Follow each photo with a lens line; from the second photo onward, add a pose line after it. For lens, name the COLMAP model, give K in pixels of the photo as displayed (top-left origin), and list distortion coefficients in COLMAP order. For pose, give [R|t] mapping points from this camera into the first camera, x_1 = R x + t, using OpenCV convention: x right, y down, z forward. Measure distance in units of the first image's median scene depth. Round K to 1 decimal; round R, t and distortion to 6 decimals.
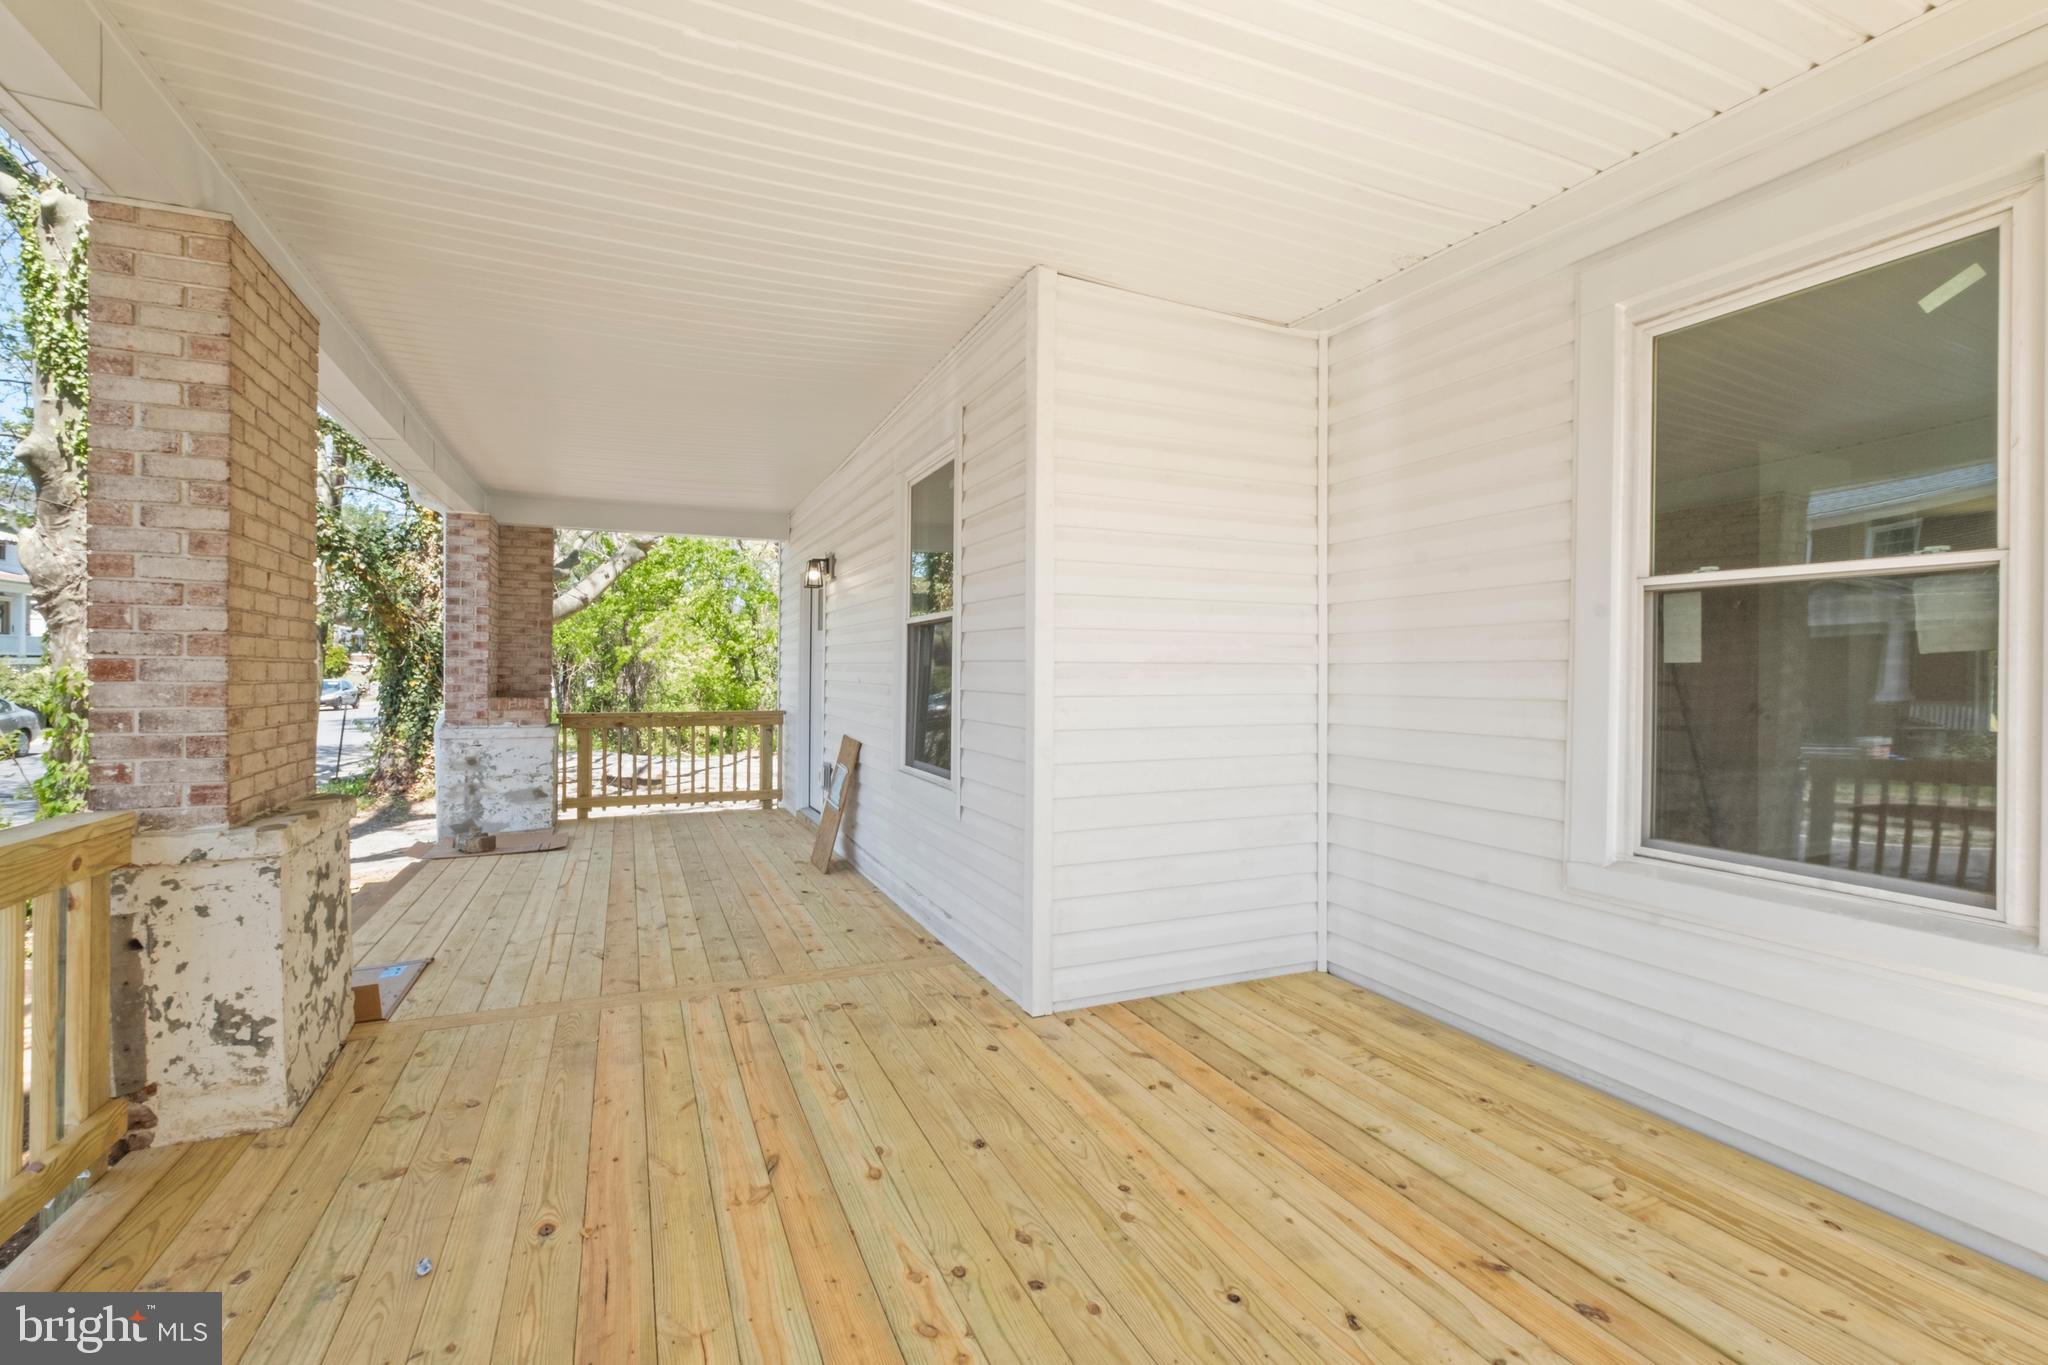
lens RADIAL K [[899.6, 0, 1012.6], [0, 899.6, 675.2], [0, 0, 1]] dist [-0.002752, -0.000378]
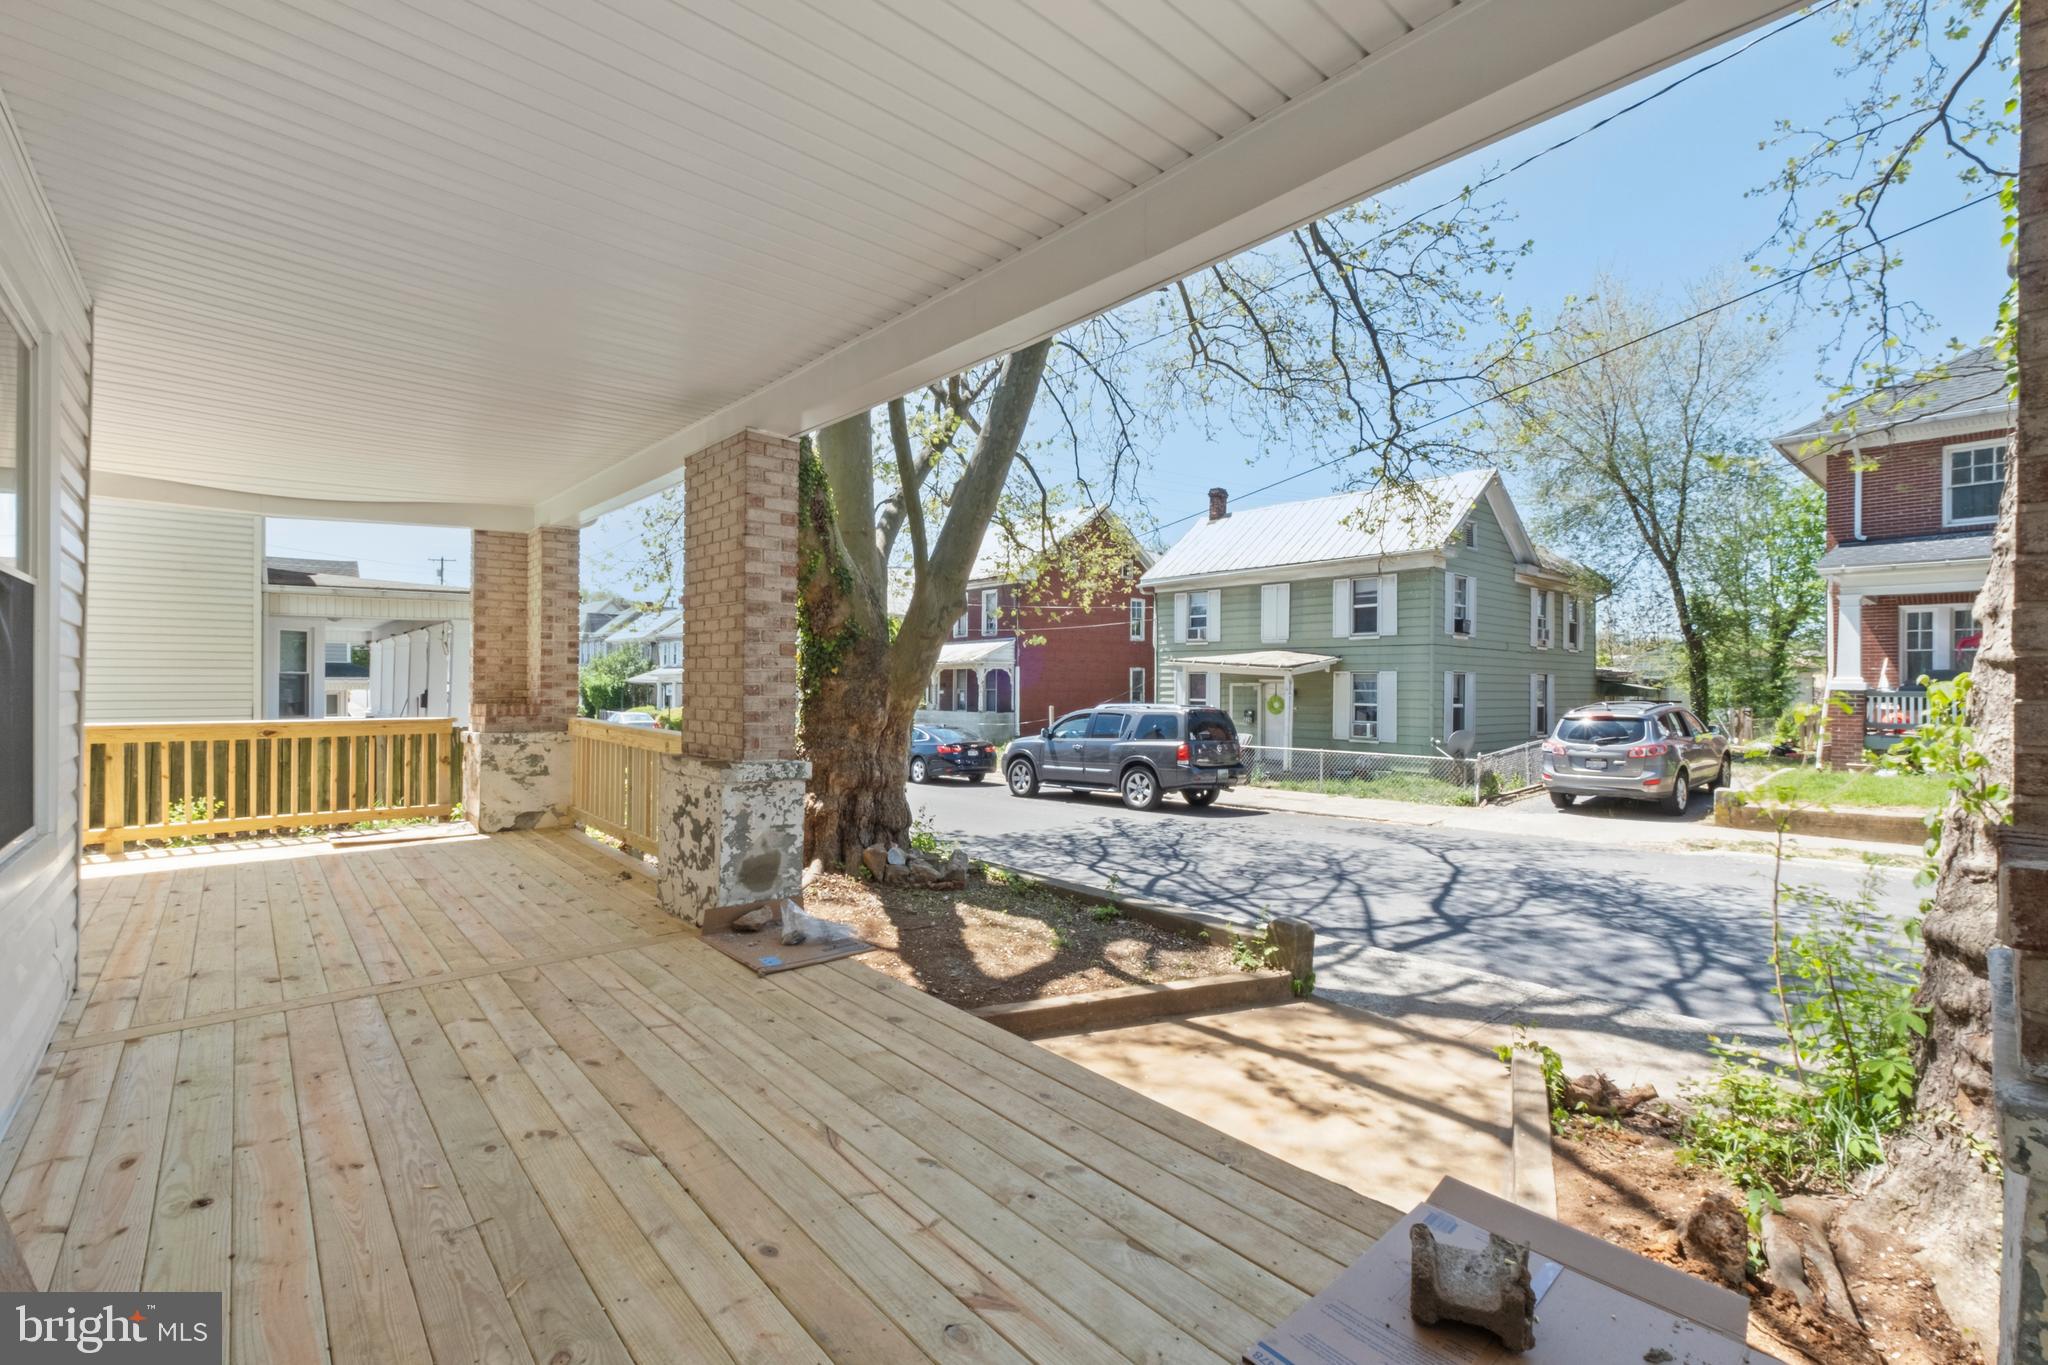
lens RADIAL K [[899.6, 0, 1012.6], [0, 899.6, 675.2], [0, 0, 1]] dist [-0.002752, -0.000378]
pose [[-0.953167, -0.012386, -0.302192, -0.916462], [-0.011543, 0.999923, -0.004576, -0.004662], [0.302225, -0.000873, -0.953236, 3.010516]]
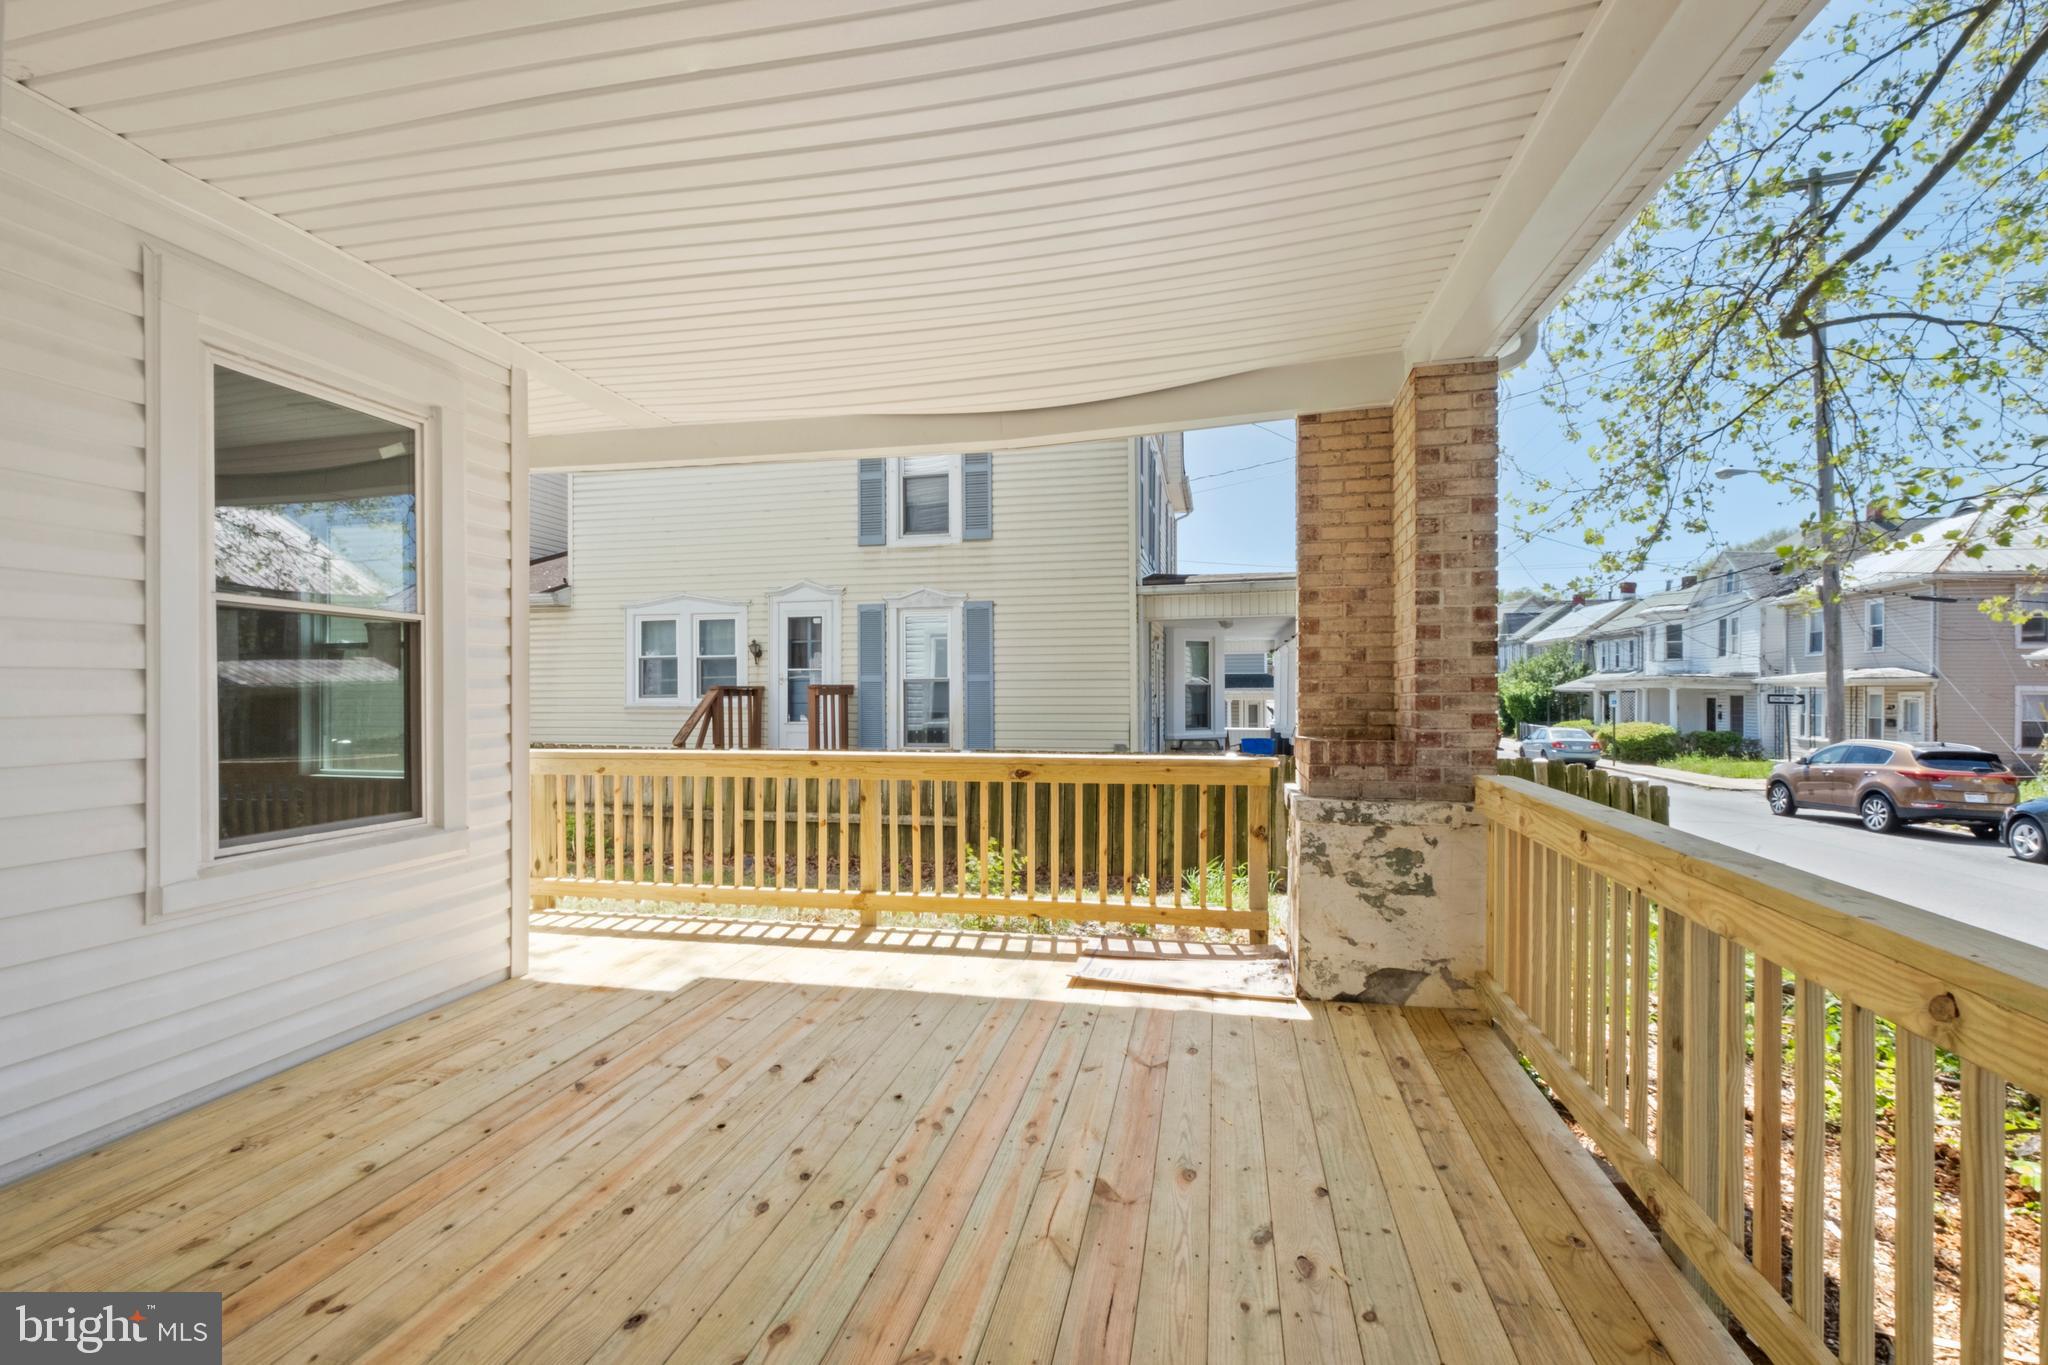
lens RADIAL K [[909.3, 0, 1002.7], [0, 909.3, 693.3], [0, 0, 1]] dist [-0.002405, -0.000366]
pose [[-0.802900, -0.004734, 0.596095, -0.668503], [0.002104, 0.999940, 0.010774, 0.001722], [-0.596110, 0.009904, -0.802841, 1.315502]]
